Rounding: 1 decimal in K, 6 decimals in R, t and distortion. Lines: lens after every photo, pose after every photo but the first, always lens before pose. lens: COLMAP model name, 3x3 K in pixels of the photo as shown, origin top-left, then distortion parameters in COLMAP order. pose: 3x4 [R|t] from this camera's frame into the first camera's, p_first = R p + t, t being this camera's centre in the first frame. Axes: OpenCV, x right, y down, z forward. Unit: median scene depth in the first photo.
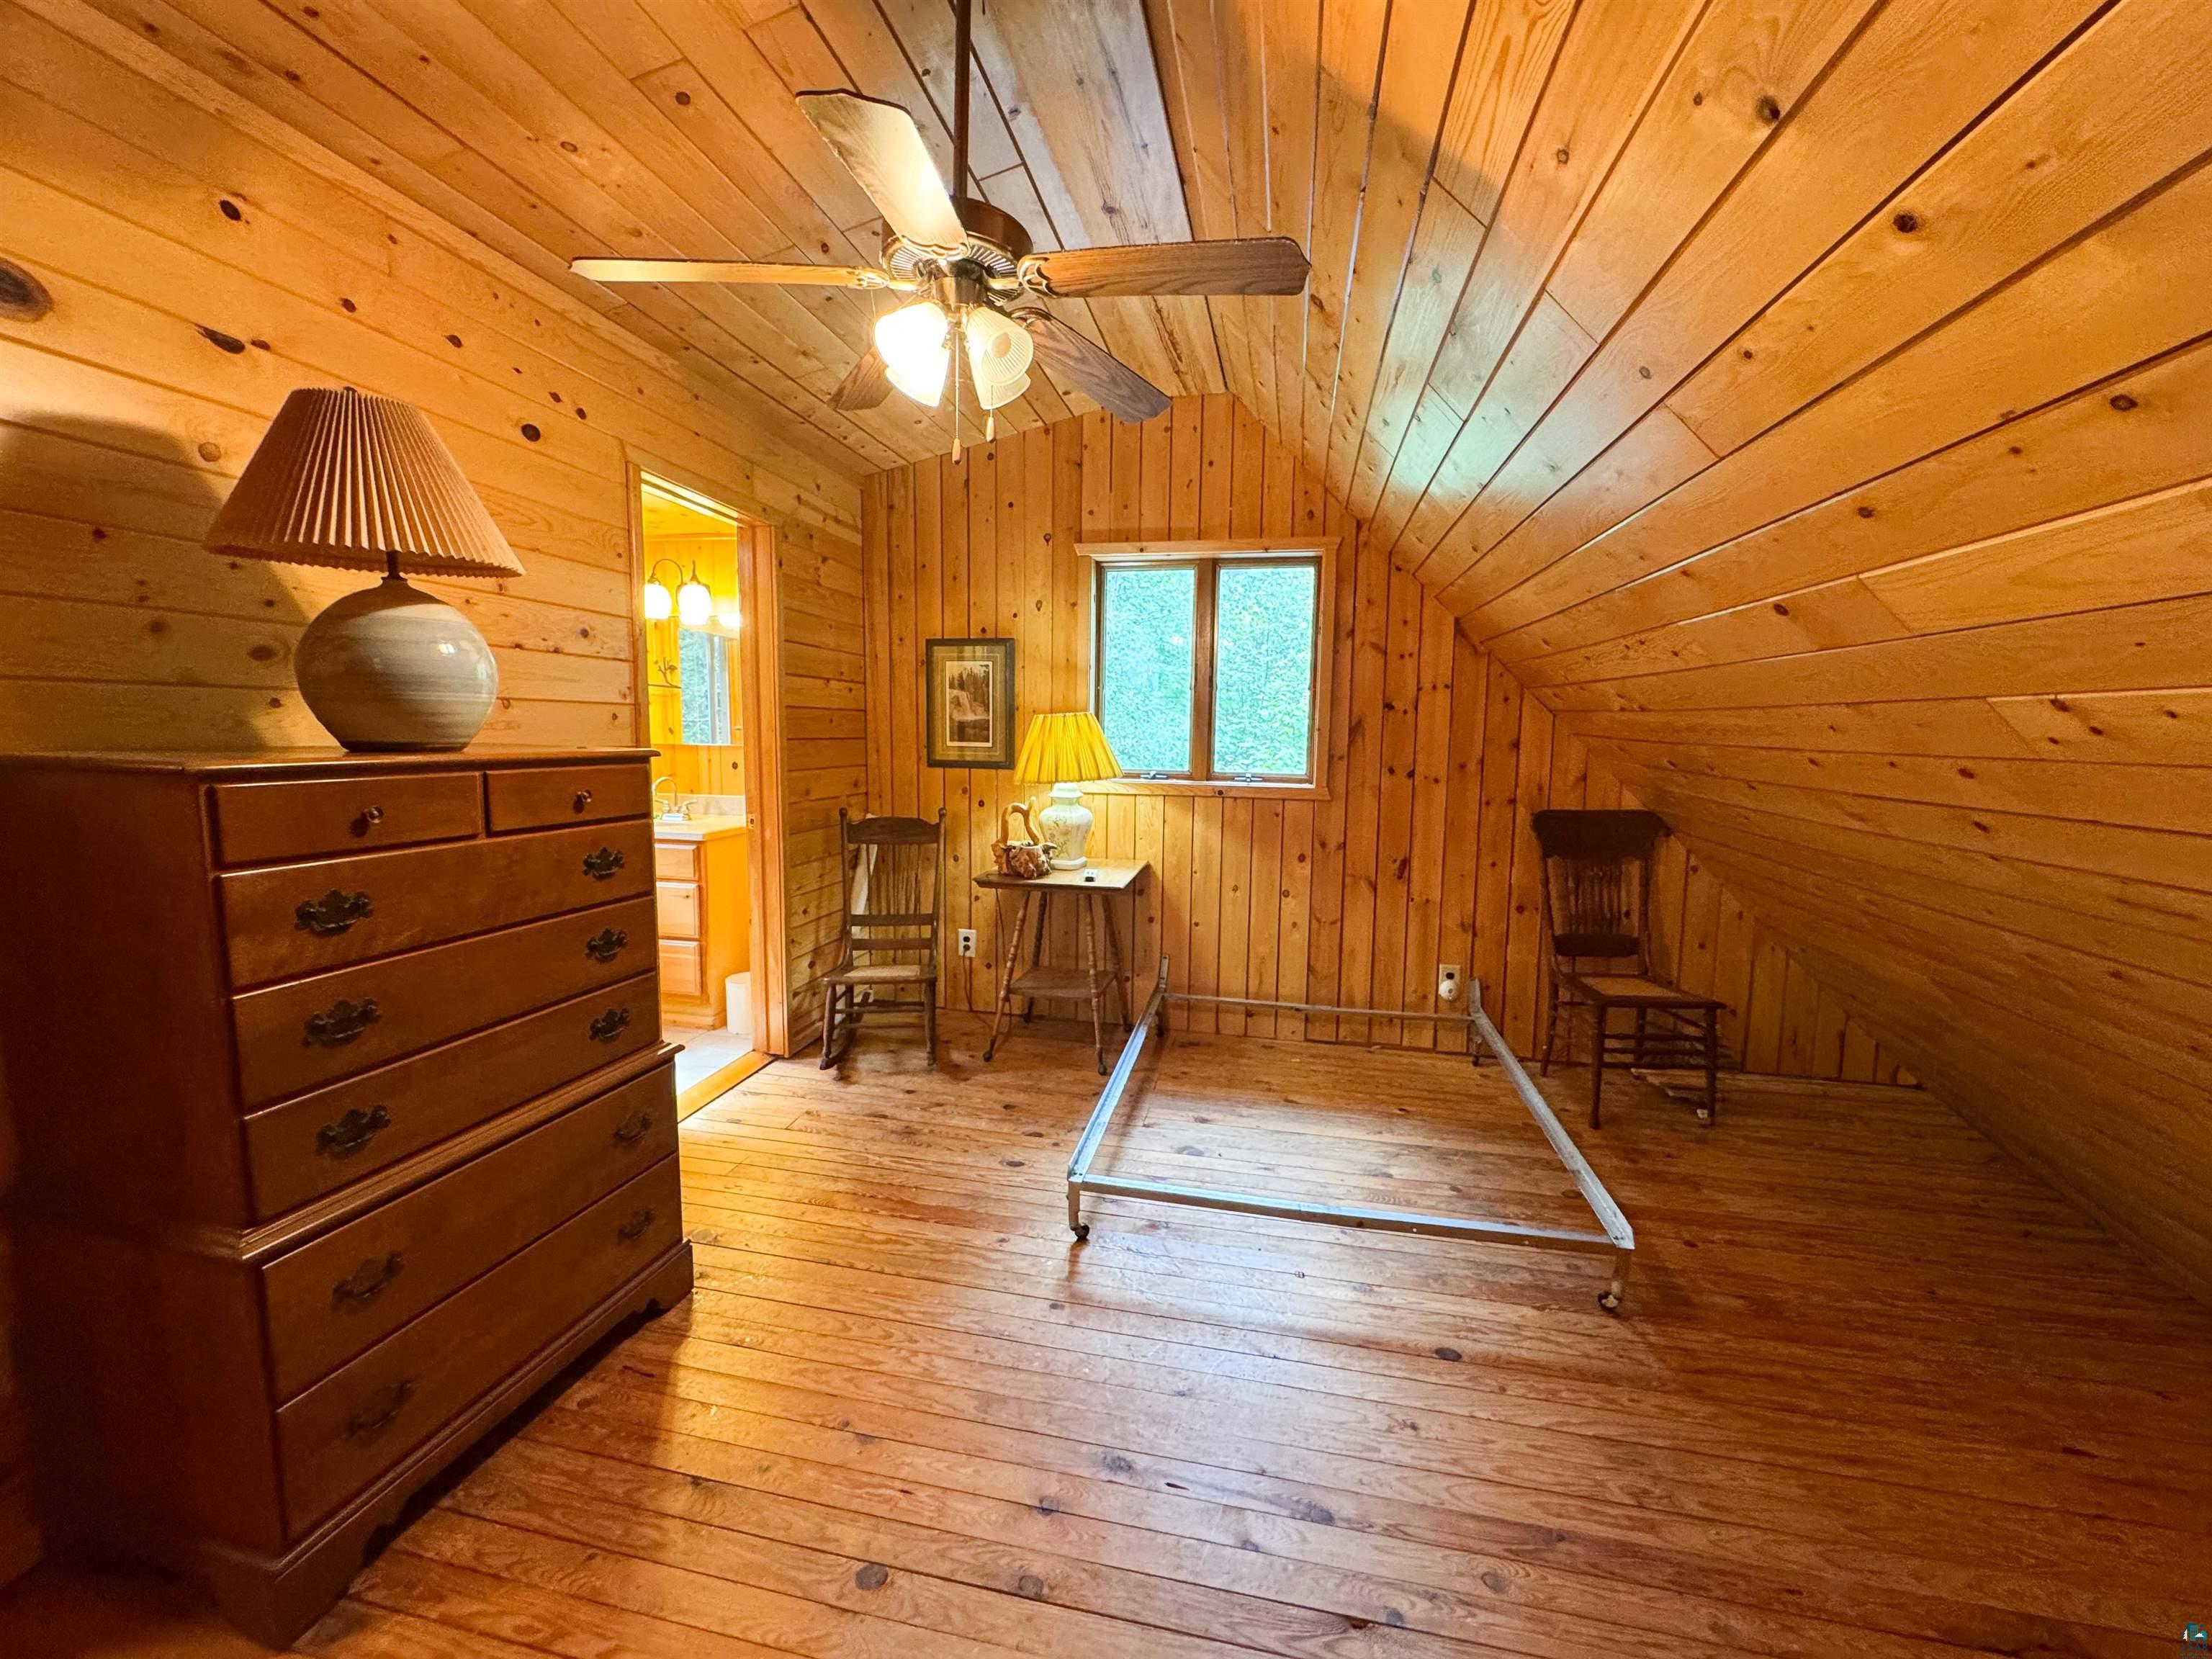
lens RADIAL K [[887.3, 0, 1102.7], [0, 887.3, 826.8], [0, 0, 1]] dist [-0.007117, 0.000811]
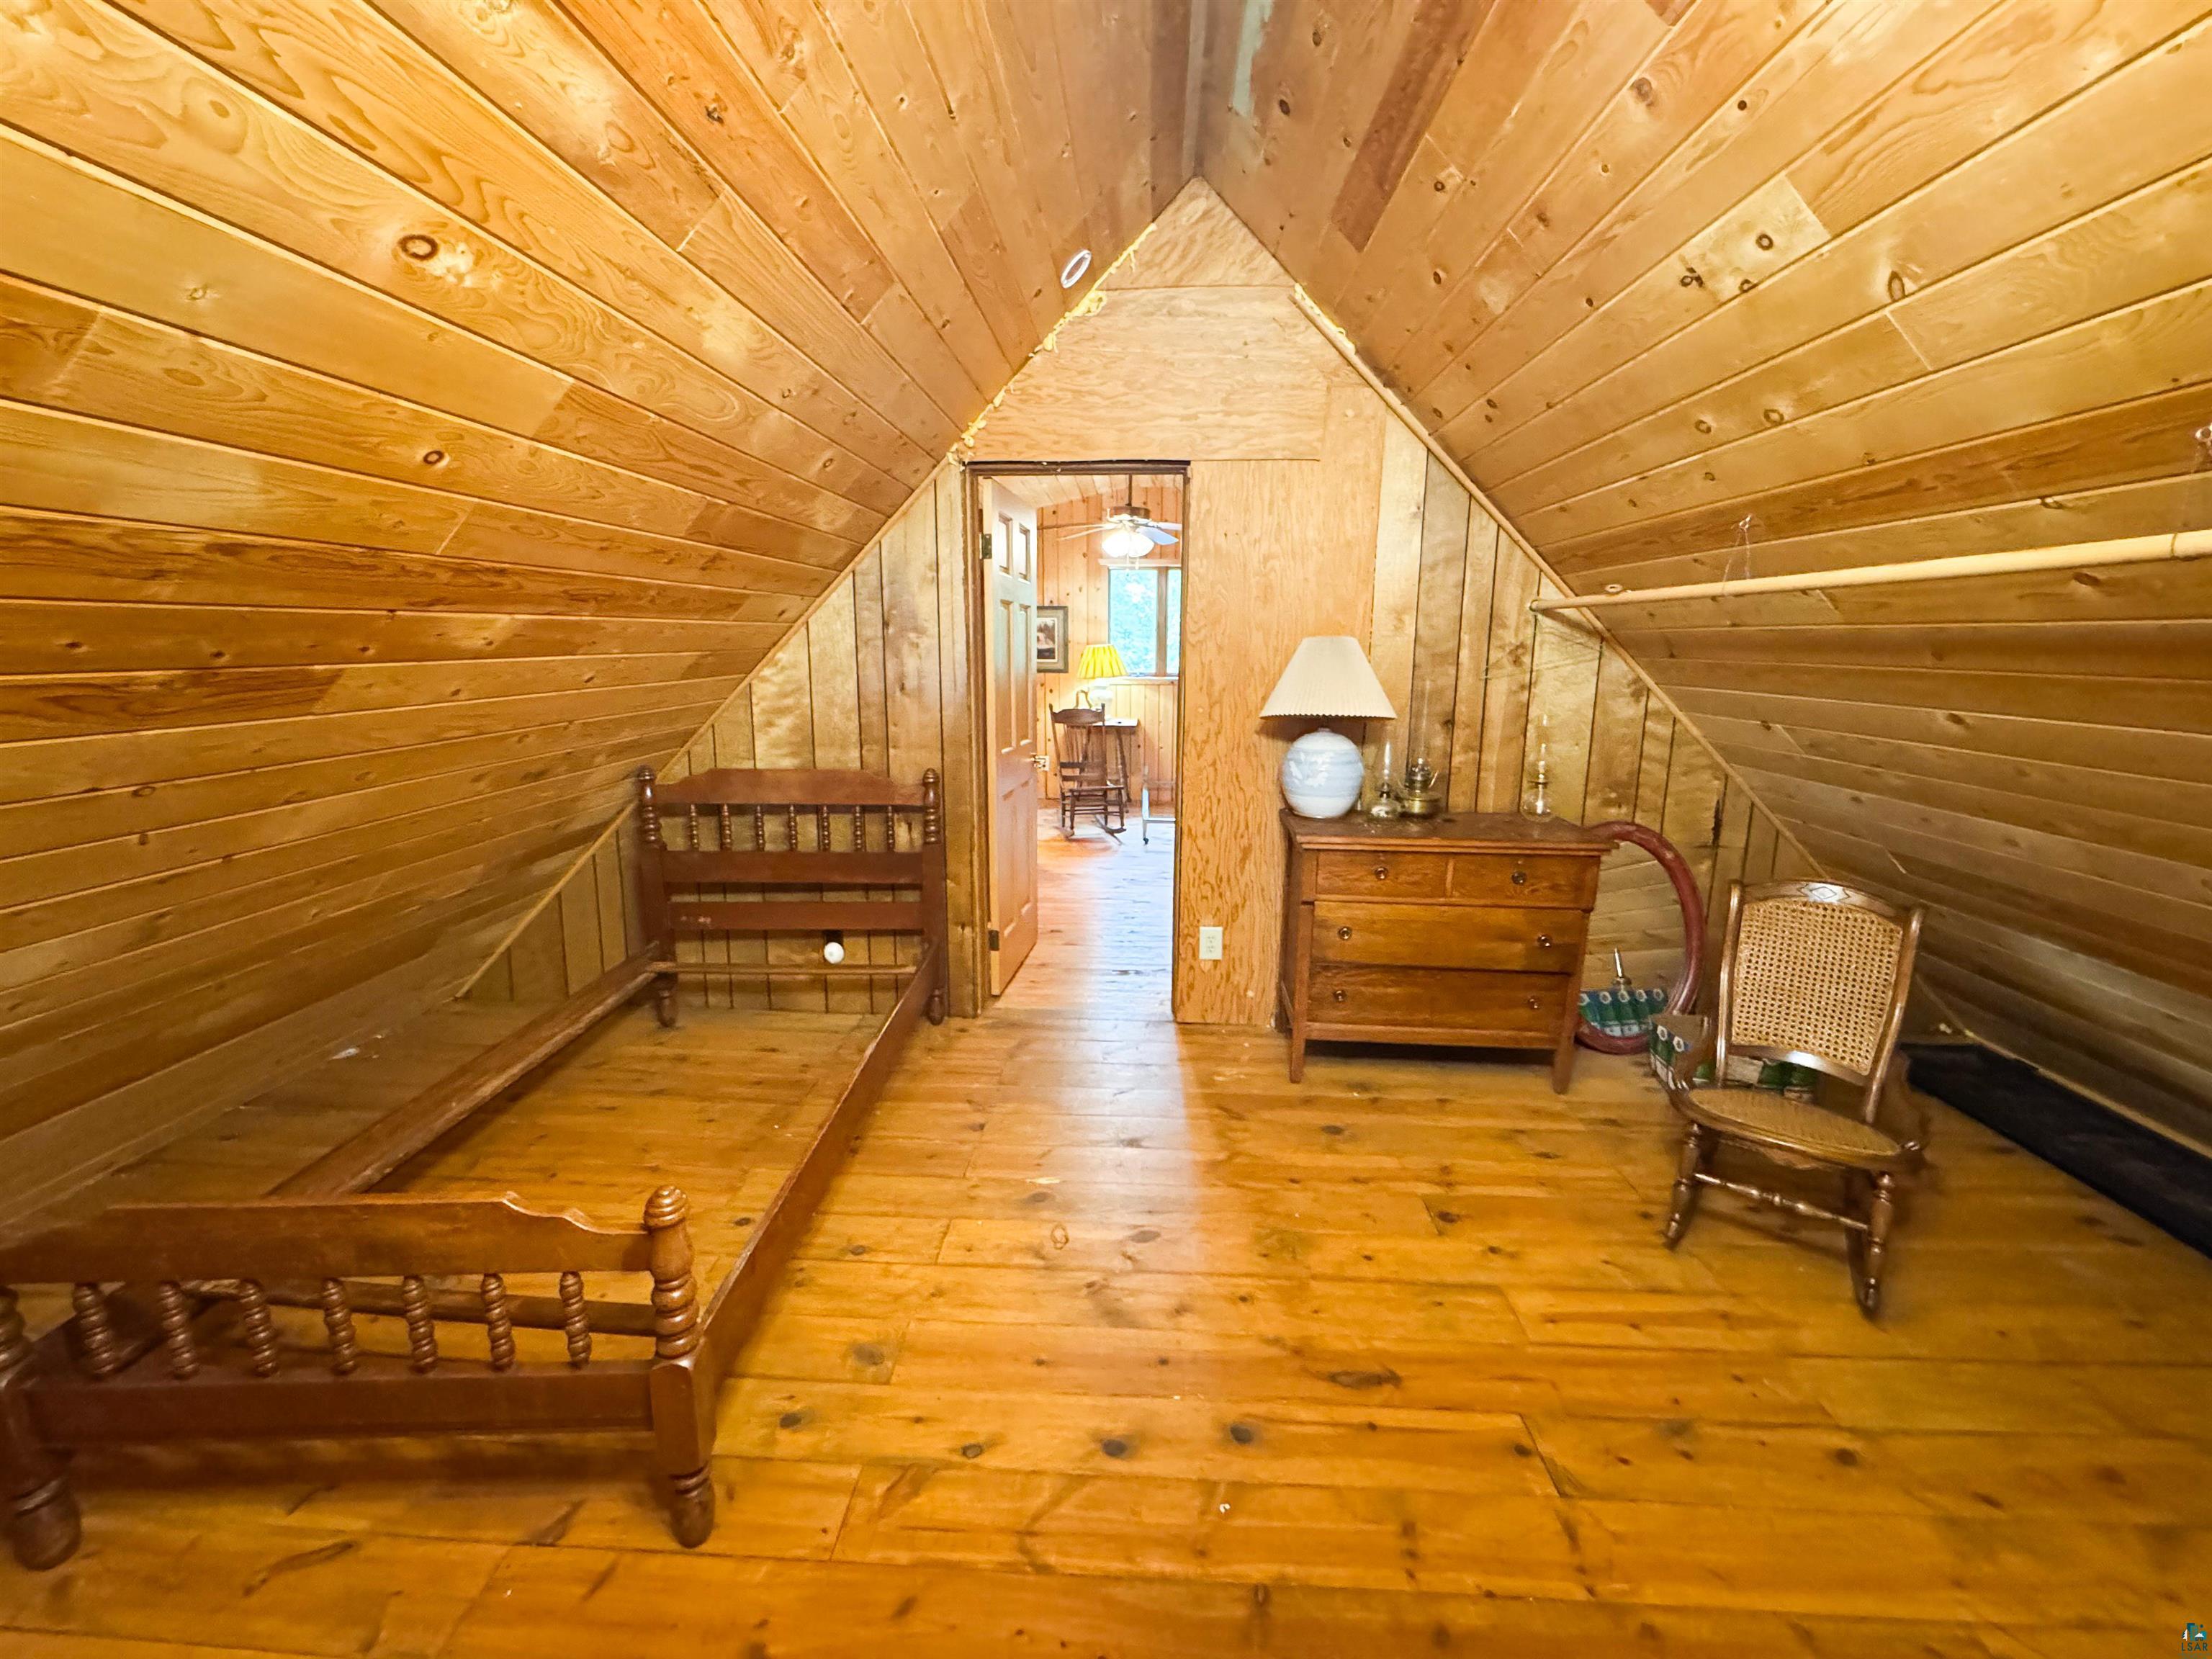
lens RADIAL K [[887.3, 0, 1103.8], [0, 887.3, 819.9], [0, 0, 1]] dist [-0.007117, 0.000811]
pose [[0.987704, -0.045710, 0.149506, -0.336685], [0.032616, 0.995507, 0.088891, 0.089275], [-0.152897, -0.082922, 0.984757, -0.999833]]
